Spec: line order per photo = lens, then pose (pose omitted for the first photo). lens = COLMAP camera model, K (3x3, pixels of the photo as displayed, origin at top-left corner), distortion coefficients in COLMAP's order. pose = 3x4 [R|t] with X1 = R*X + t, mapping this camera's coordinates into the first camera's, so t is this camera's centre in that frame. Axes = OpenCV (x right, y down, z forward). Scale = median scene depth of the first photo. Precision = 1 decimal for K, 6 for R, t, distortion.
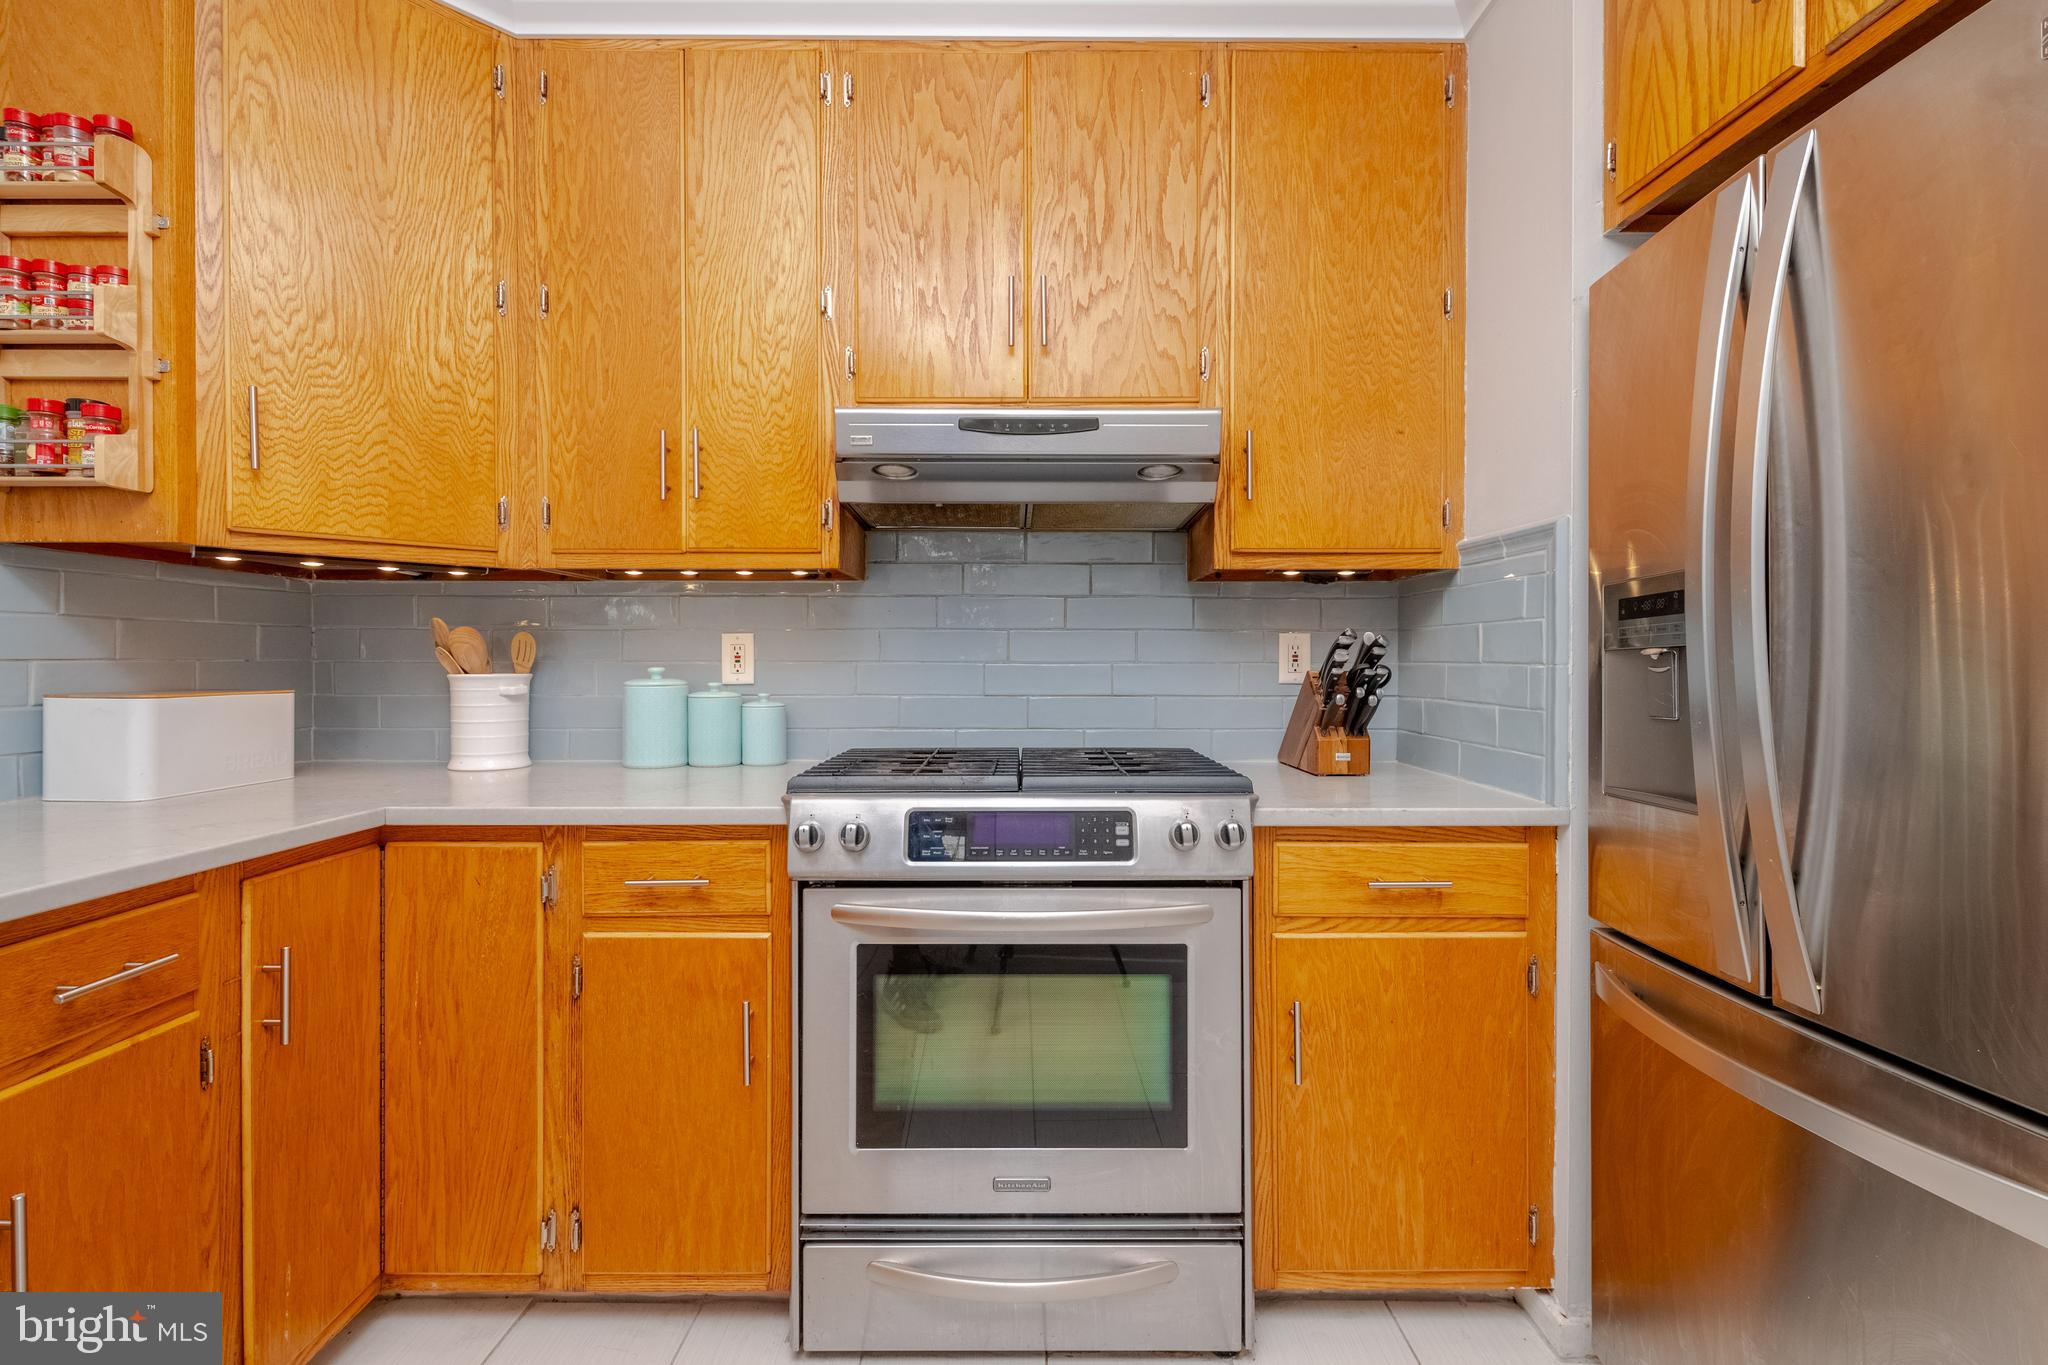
lens RADIAL K [[908.7, 0, 1012.5], [0, 908.7, 669.2], [0, 0, 1]] dist [0.013304, -0.007532]
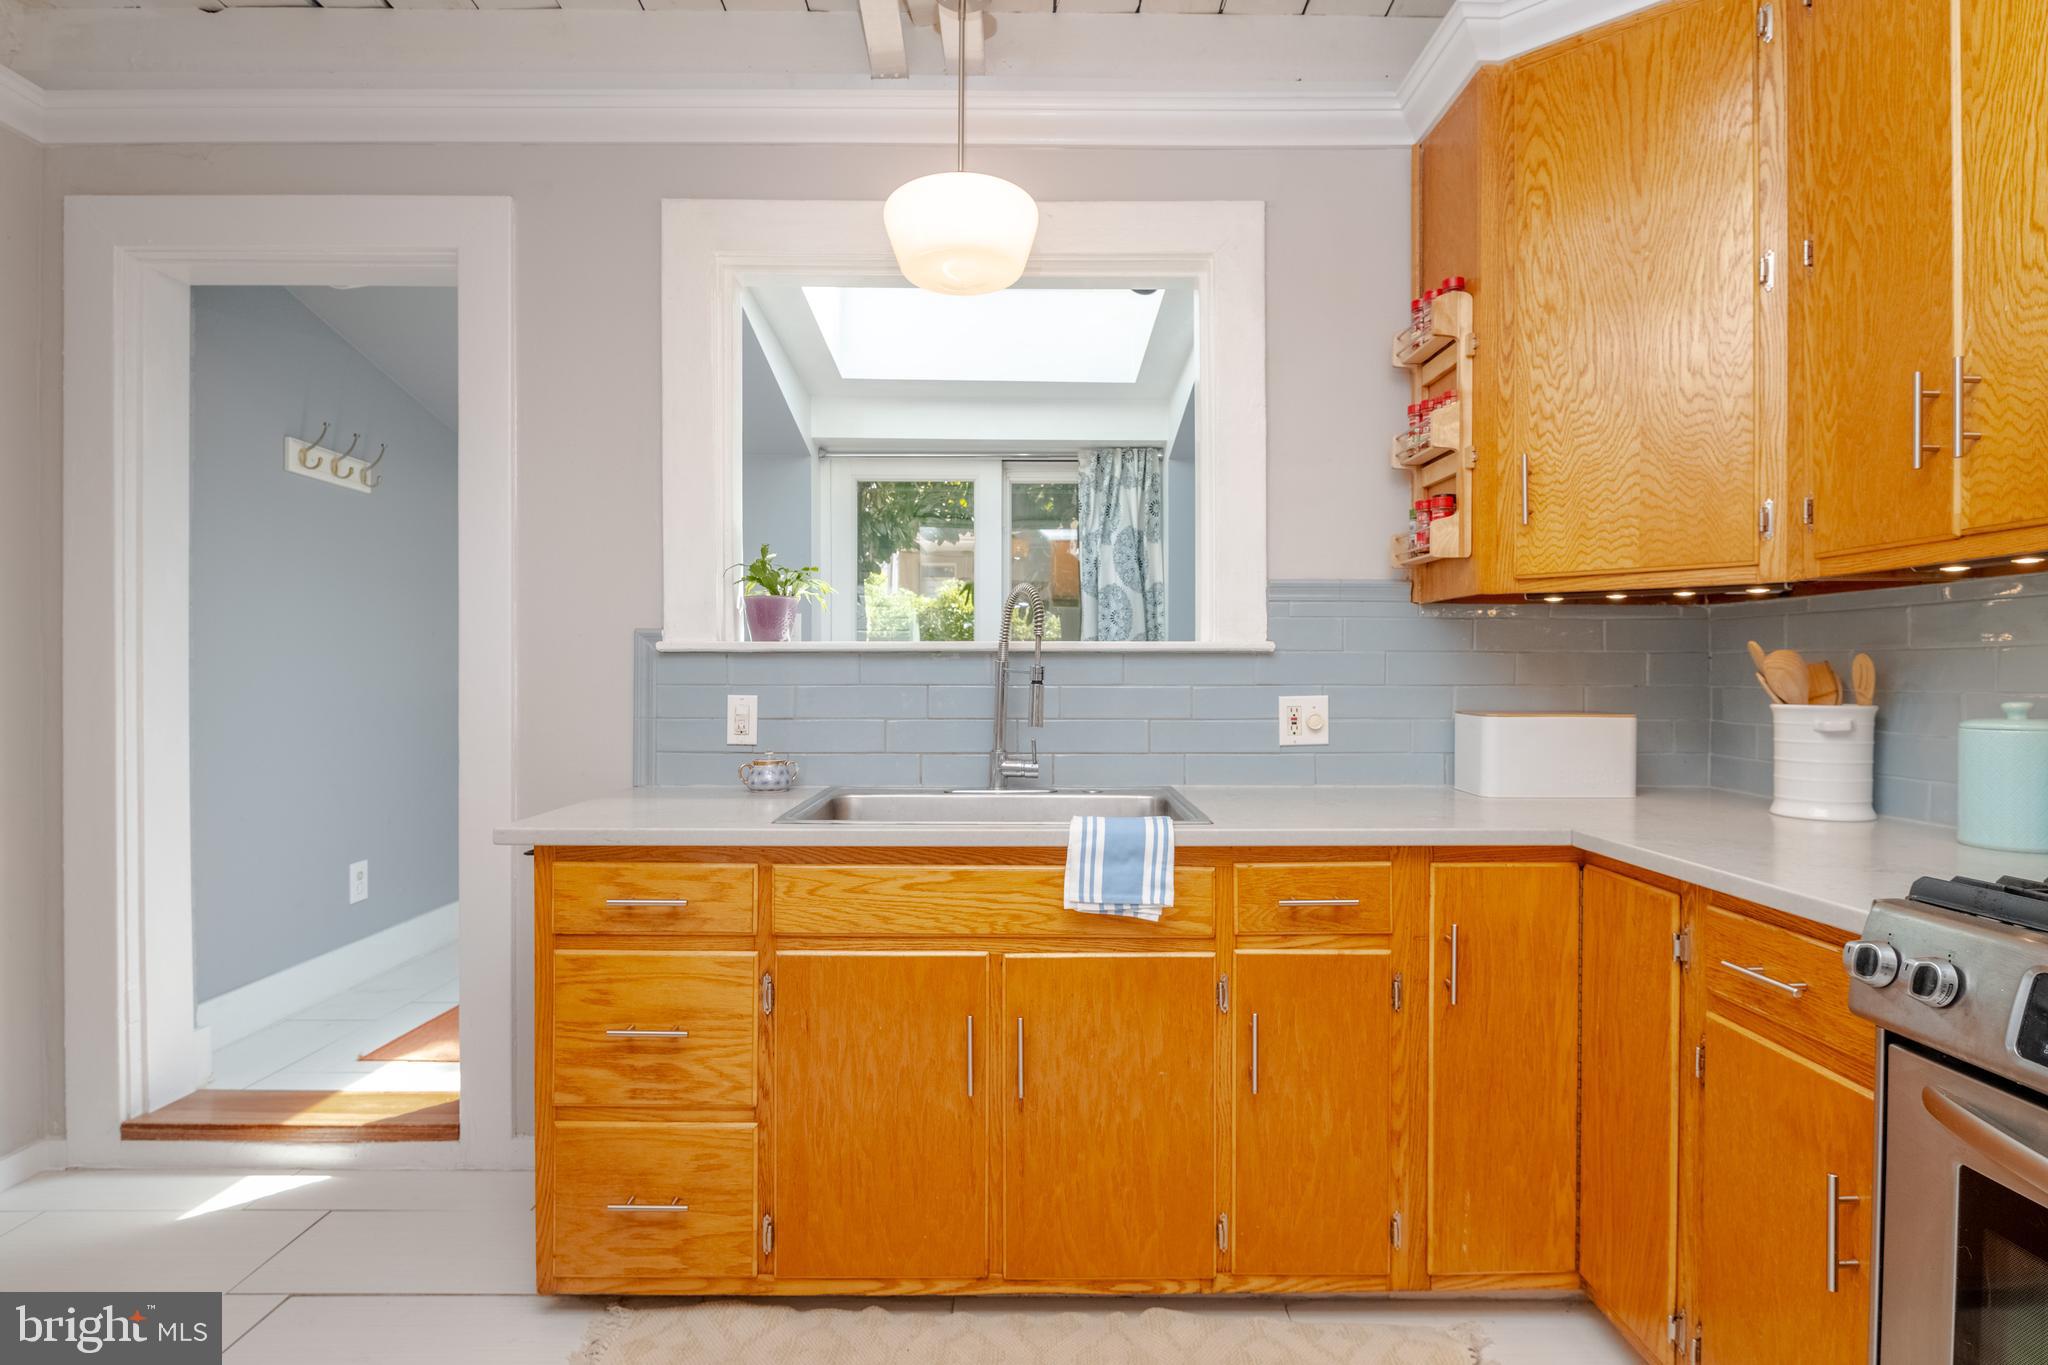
lens RADIAL K [[1051.0, 0, 1024.0], [0, 1051.0, 682.5], [0, 0, 1]] dist [-0.013198, -0.000732]
pose [[0.012744, 0.007941, -0.999887, 0.456047], [-0.009754, 0.999922, 0.007817, -0.019245], [0.999871, 0.009653, 0.012821, 0.311259]]
